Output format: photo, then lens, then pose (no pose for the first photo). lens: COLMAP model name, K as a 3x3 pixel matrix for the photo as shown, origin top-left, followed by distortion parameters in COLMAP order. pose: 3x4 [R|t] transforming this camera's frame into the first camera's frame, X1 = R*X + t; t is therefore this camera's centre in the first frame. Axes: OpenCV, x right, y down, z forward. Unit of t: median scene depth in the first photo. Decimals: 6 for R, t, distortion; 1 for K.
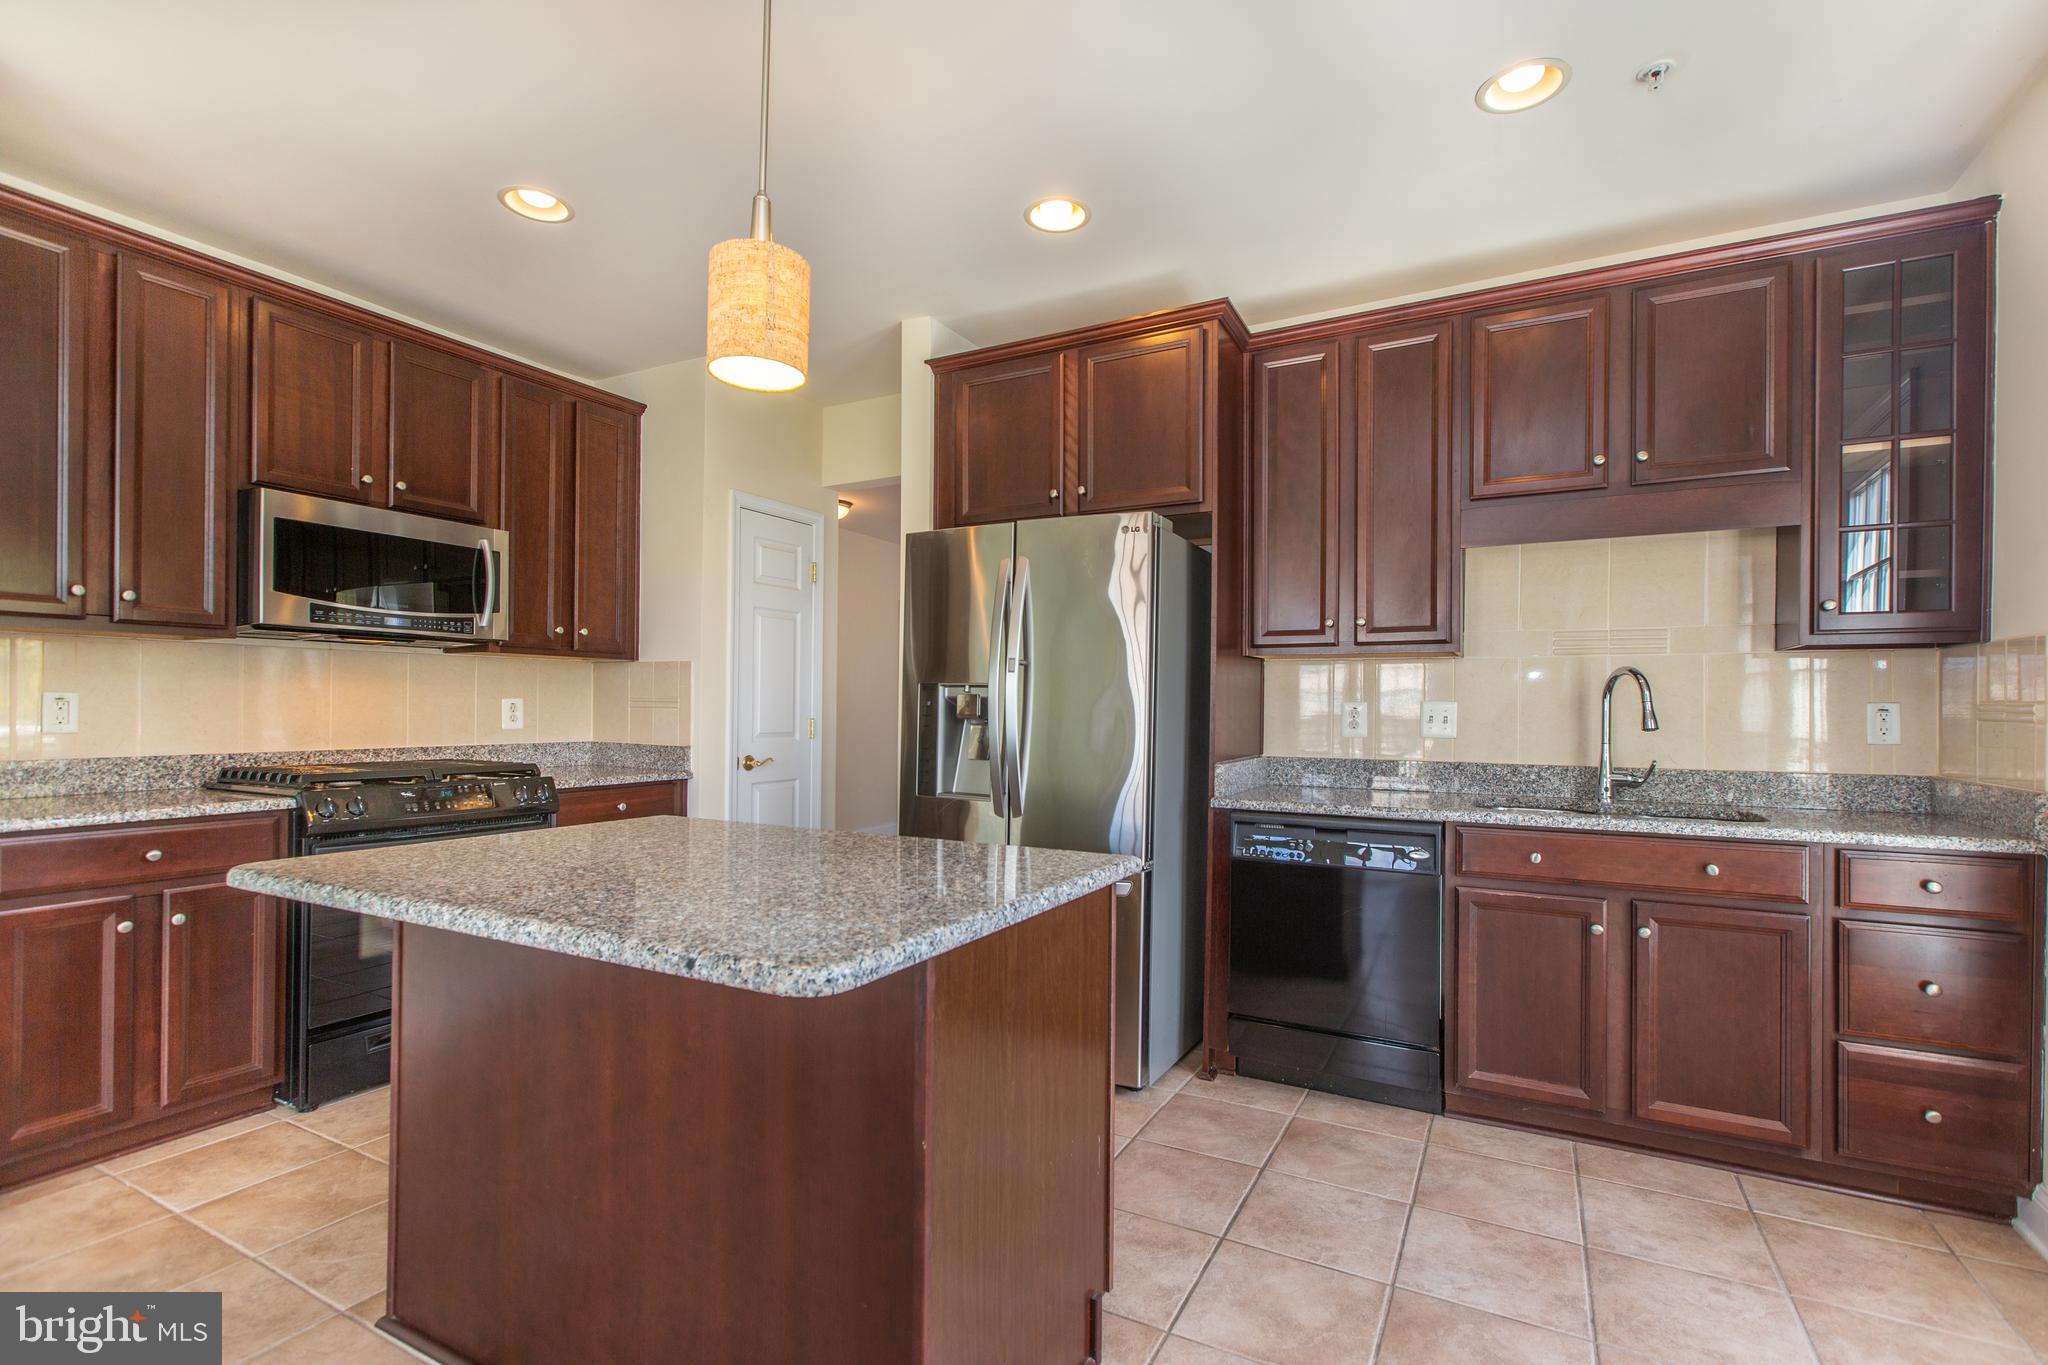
lens RADIAL K [[925.7, 0, 1035.7], [0, 925.7, 700.4], [0, 0, 1]] dist [-0.003624, -0.000489]
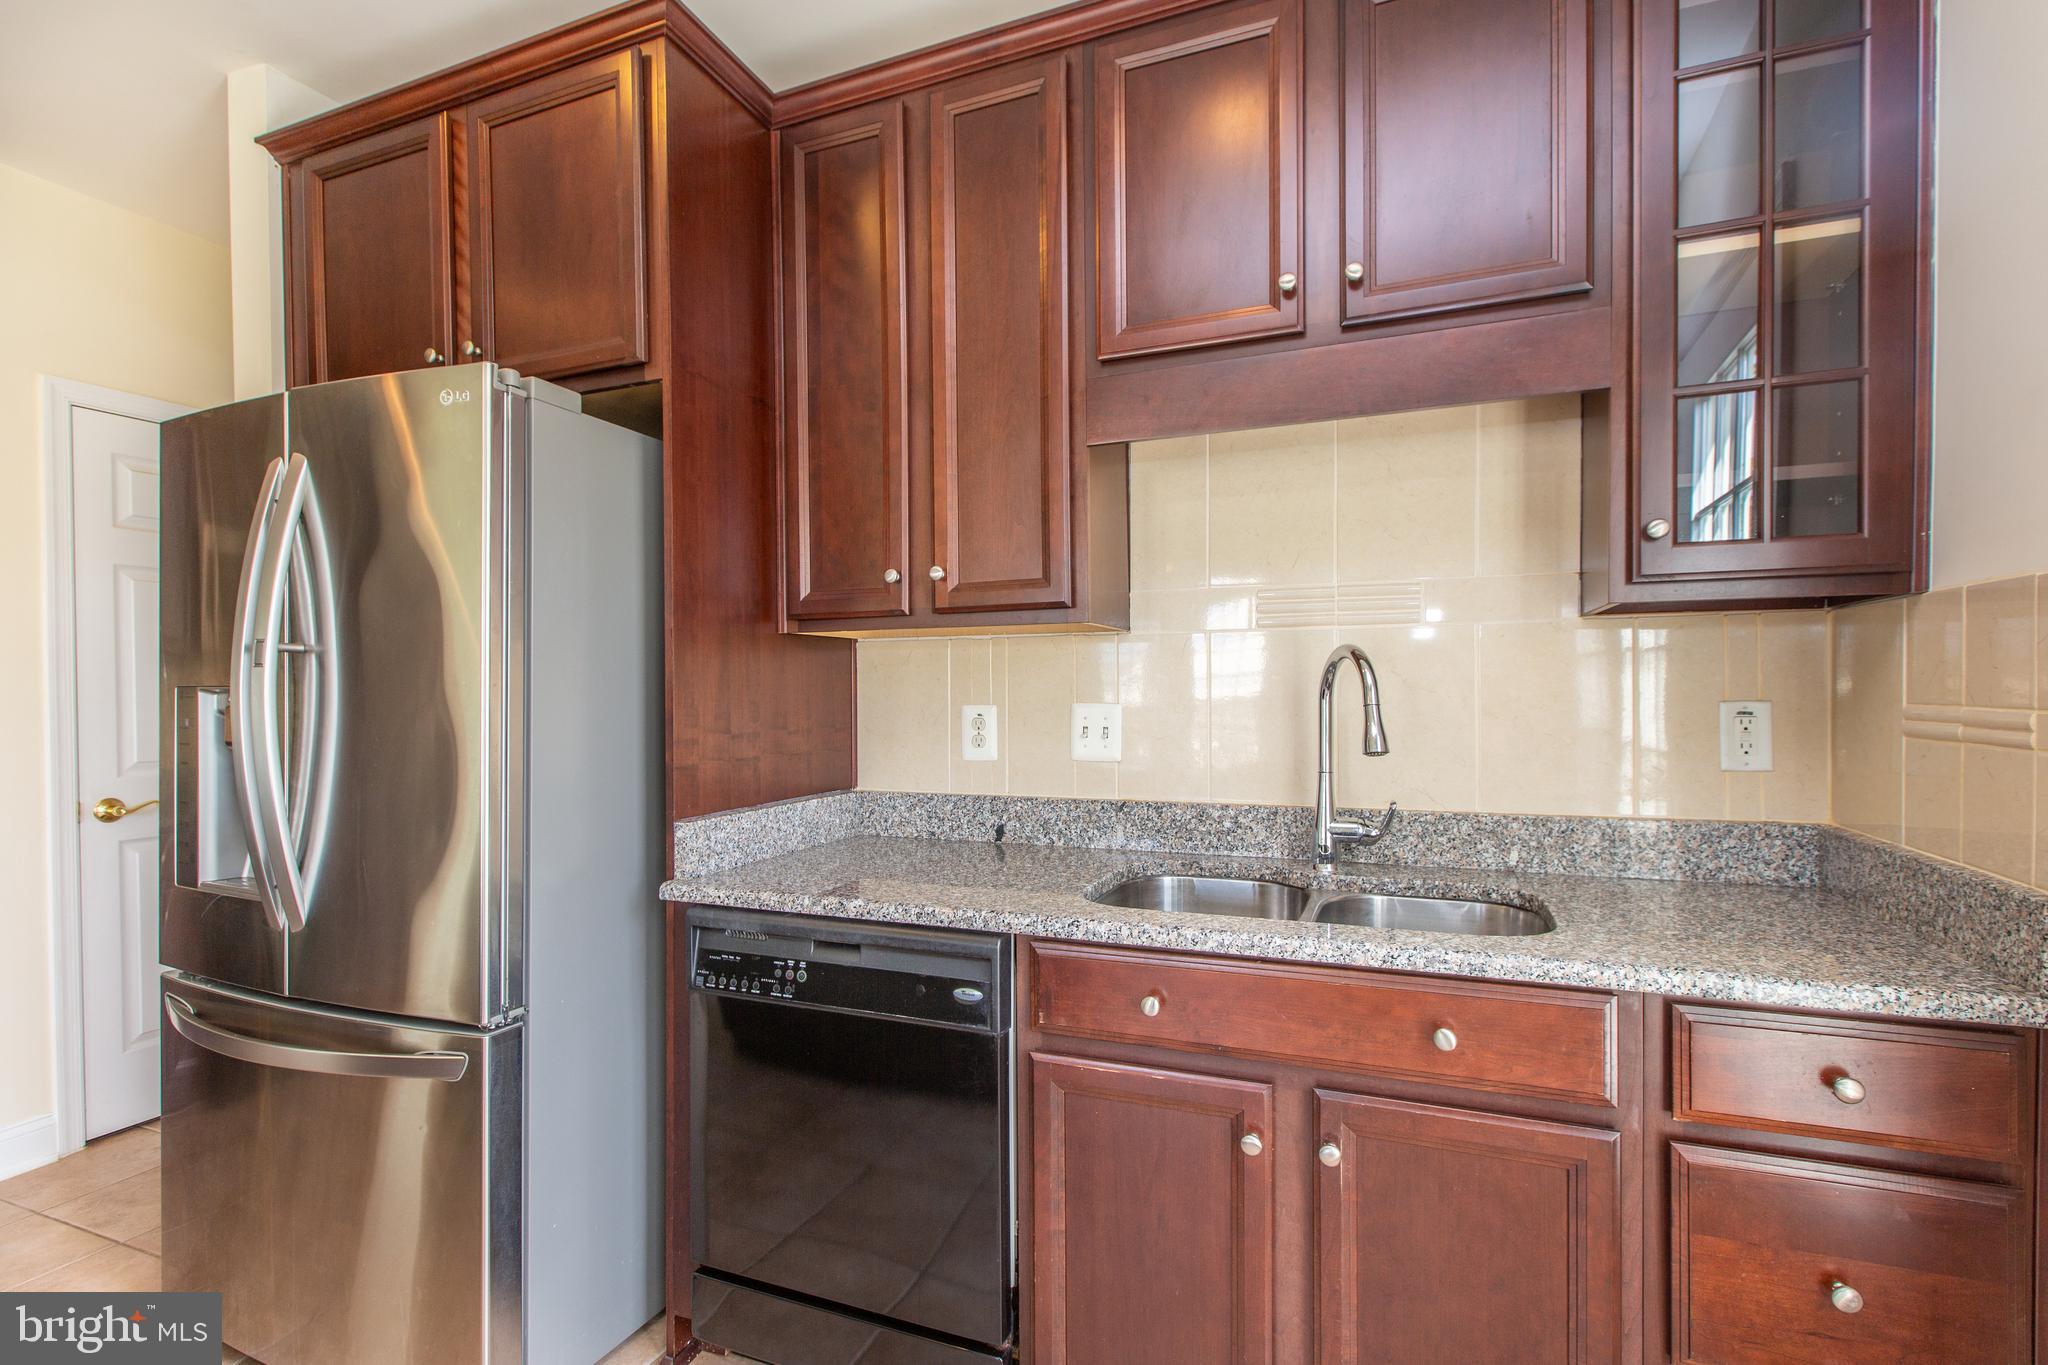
lens RADIAL K [[939.9, 0, 1046.8], [0, 939.9, 700.5], [0, 0, 1]] dist [-0.001379, -0.000329]
pose [[0.993443, -0.015733, 0.113243, 0.408081], [0.014116, 0.999787, 0.015071, -0.013660], [-0.113456, -0.013373, 0.993453, 0.455211]]
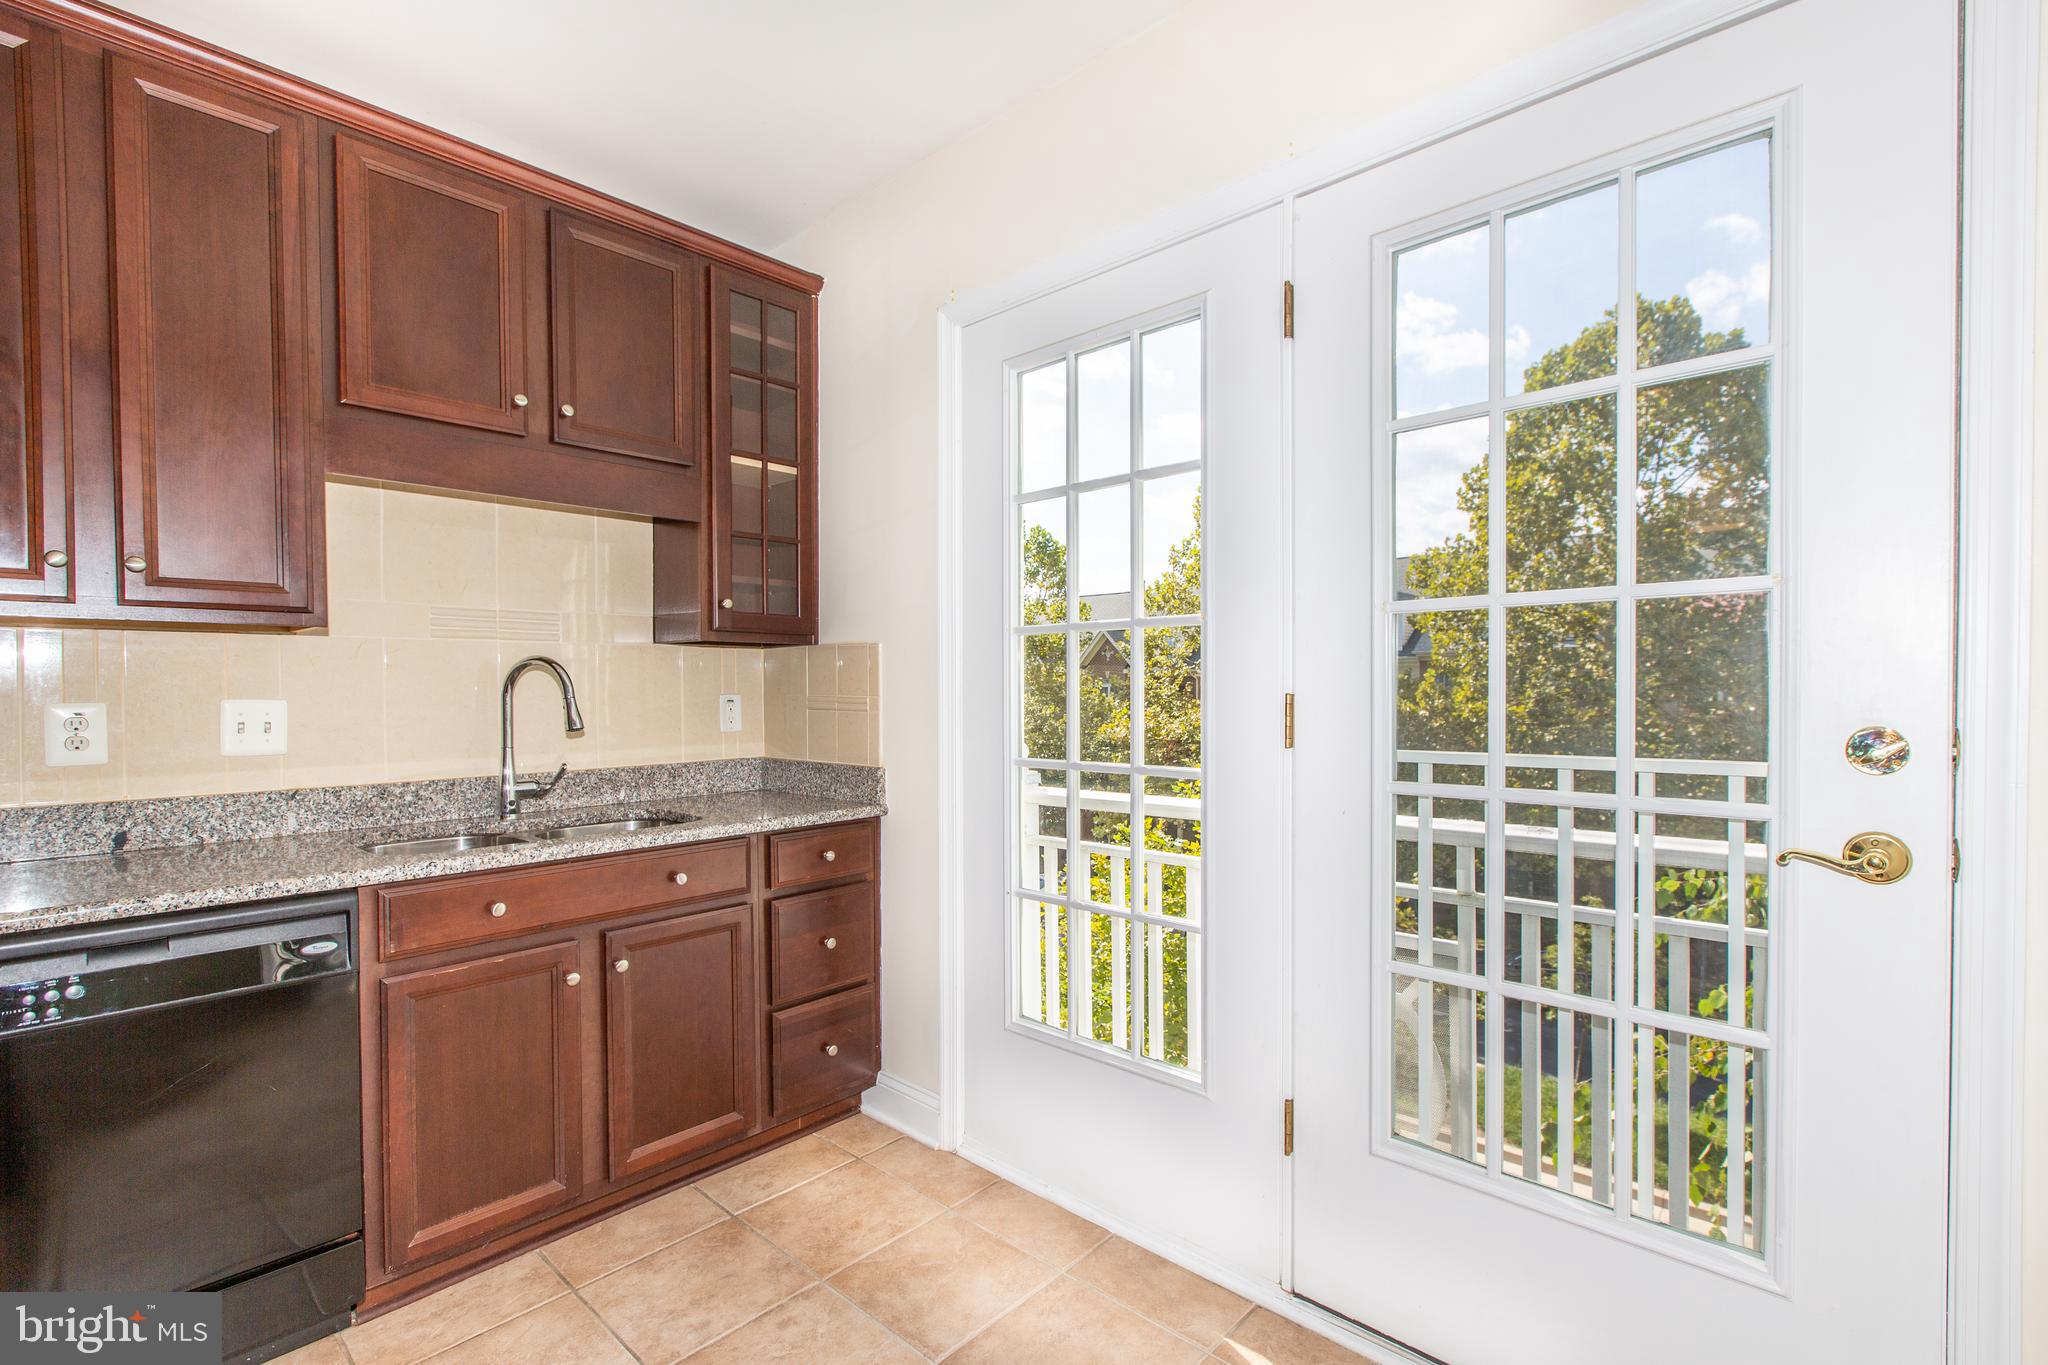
lens RADIAL K [[925.7, 0, 1035.7], [0, 925.7, 700.4], [0, 0, 1]] dist [-0.003624, -0.000489]
pose [[0.247025, -0.023974, 0.968713, -0.073904], [0.000059, 0.999694, 0.024725, -0.017877], [-0.969009, -0.006051, 0.246951, 0.376604]]
